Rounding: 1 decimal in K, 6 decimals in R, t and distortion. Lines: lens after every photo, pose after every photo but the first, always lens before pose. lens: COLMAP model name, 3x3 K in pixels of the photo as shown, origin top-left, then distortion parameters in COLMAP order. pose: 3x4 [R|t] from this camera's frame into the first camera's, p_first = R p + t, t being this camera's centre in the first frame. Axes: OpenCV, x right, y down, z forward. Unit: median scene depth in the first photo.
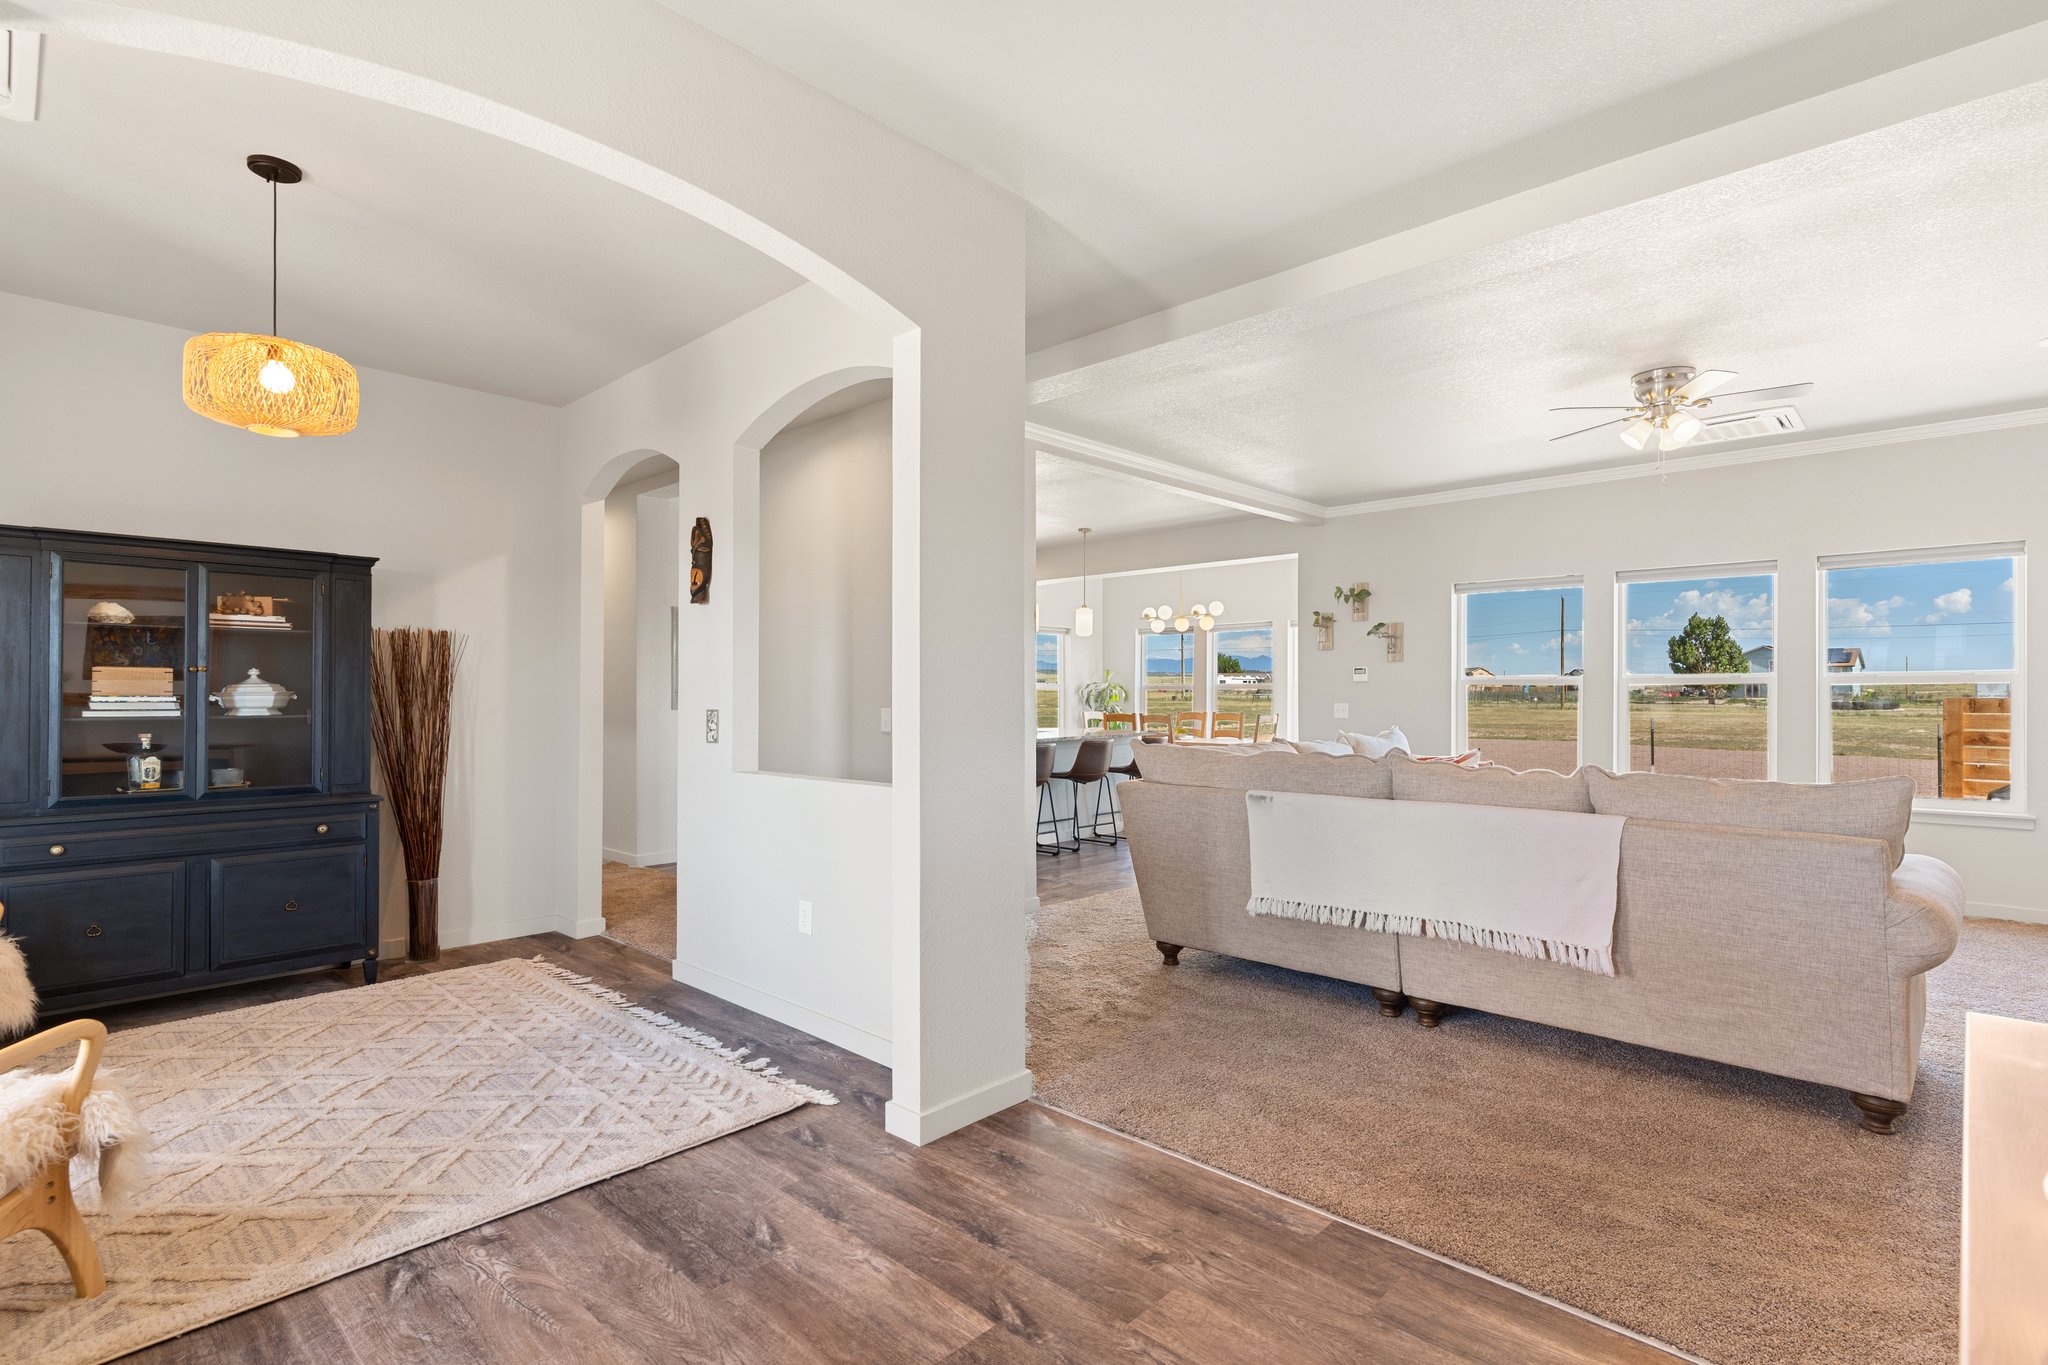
lens RADIAL K [[991.2, 0, 1019.5], [0, 991.2, 688.2], [0, 0, 1]] dist [0.001297, 0.001334]
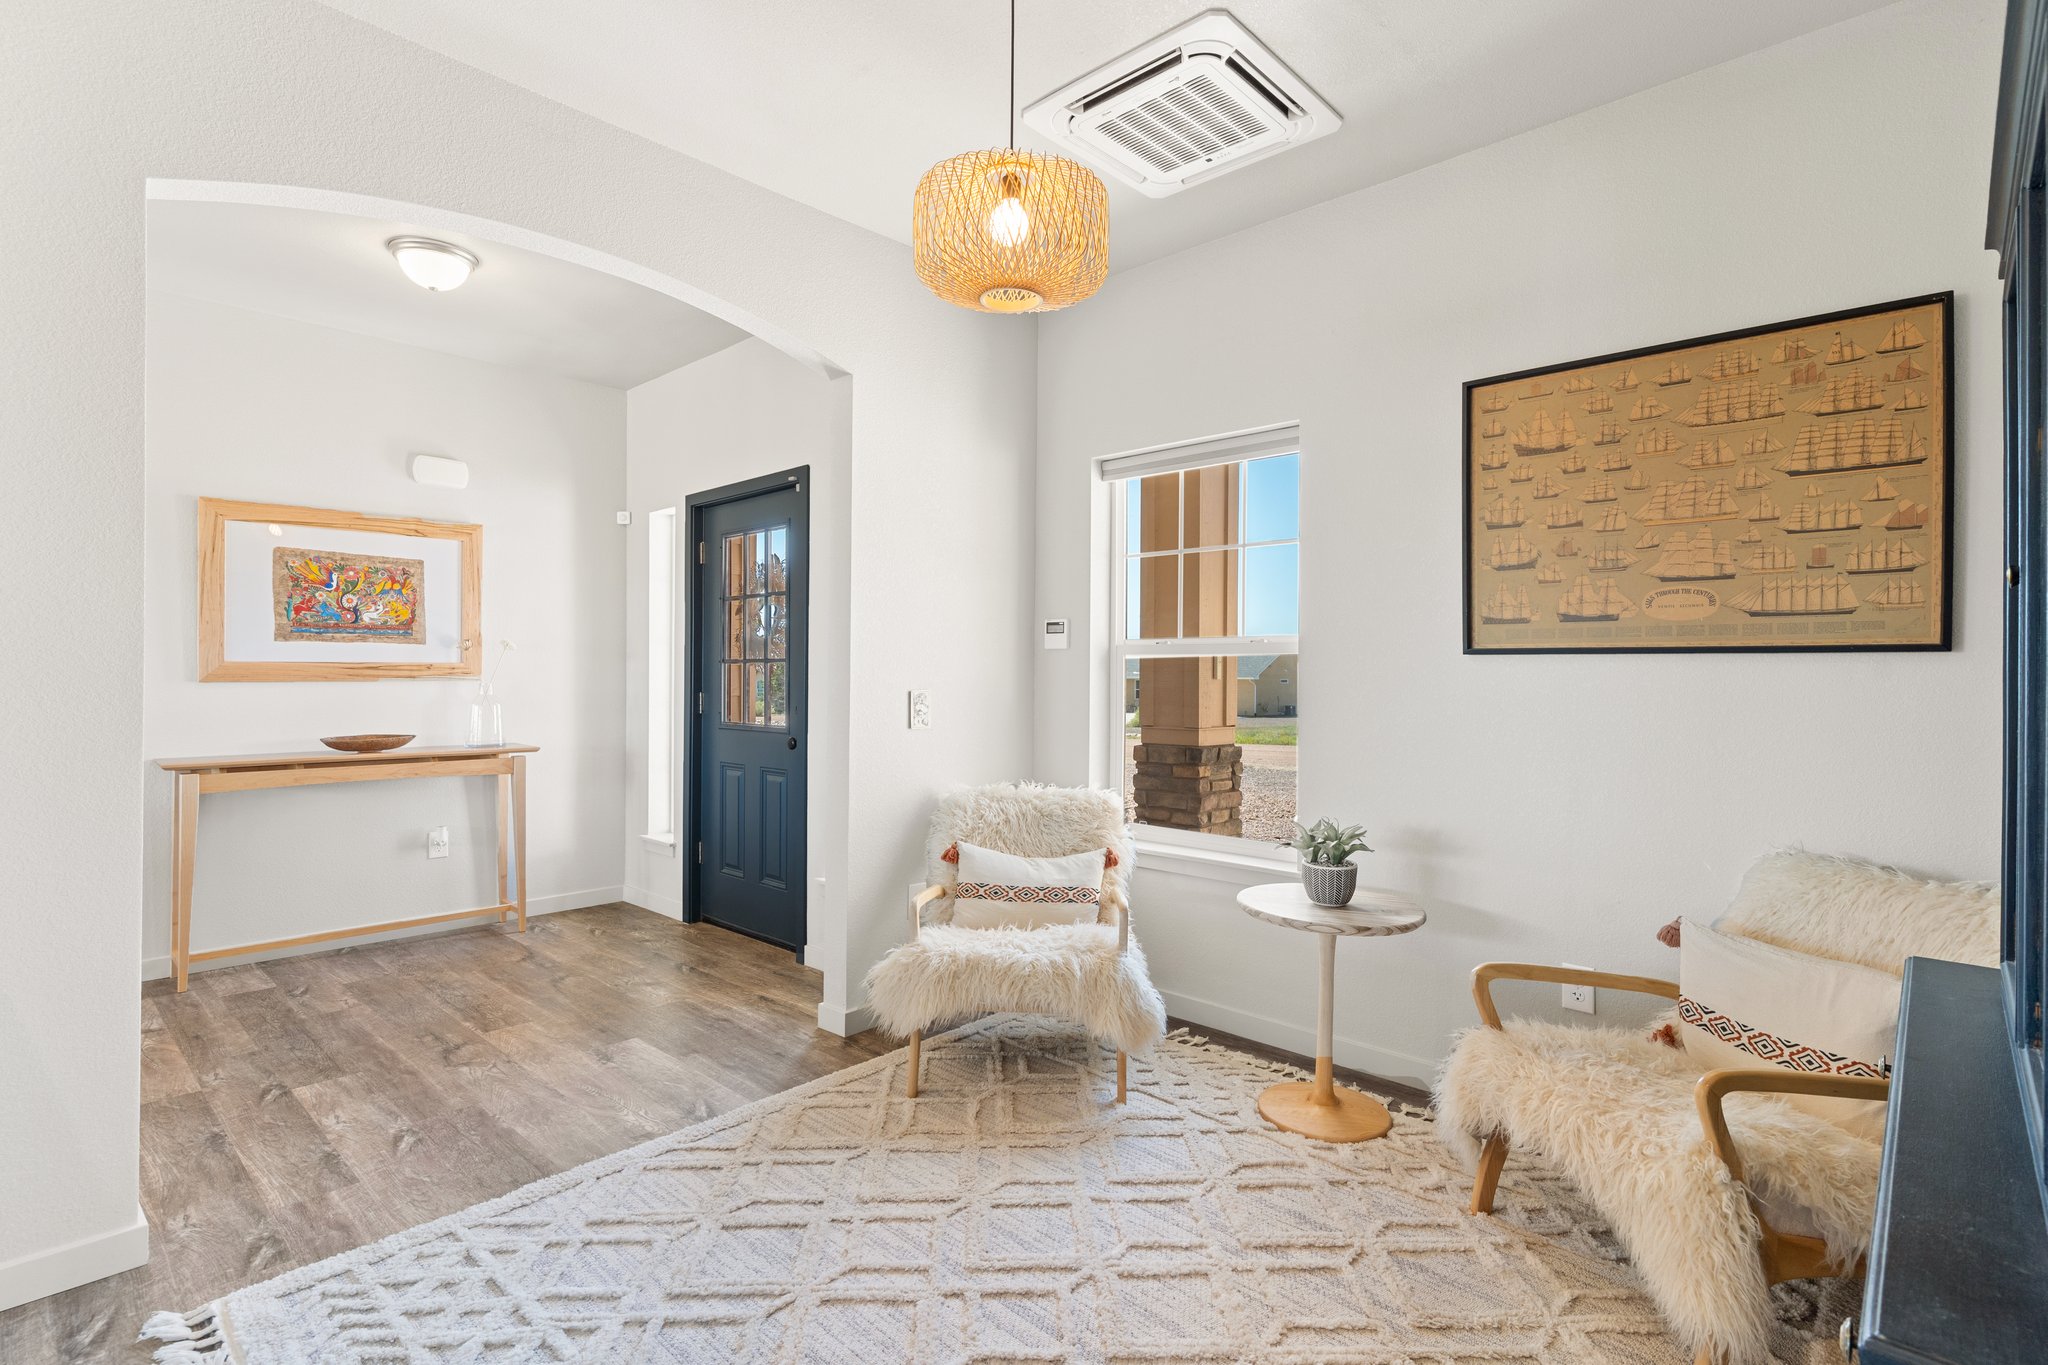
lens RADIAL K [[991.2, 0, 1022.4], [0, 991.2, 678.8], [0, 0, 1]] dist [0.001297, 0.001334]
pose [[-0.999968, -0.003776, -0.007008, -0.988735], [-0.003747, 0.999984, -0.004118, 0.018063], [0.007023, -0.004092, -0.999967, 2.220485]]
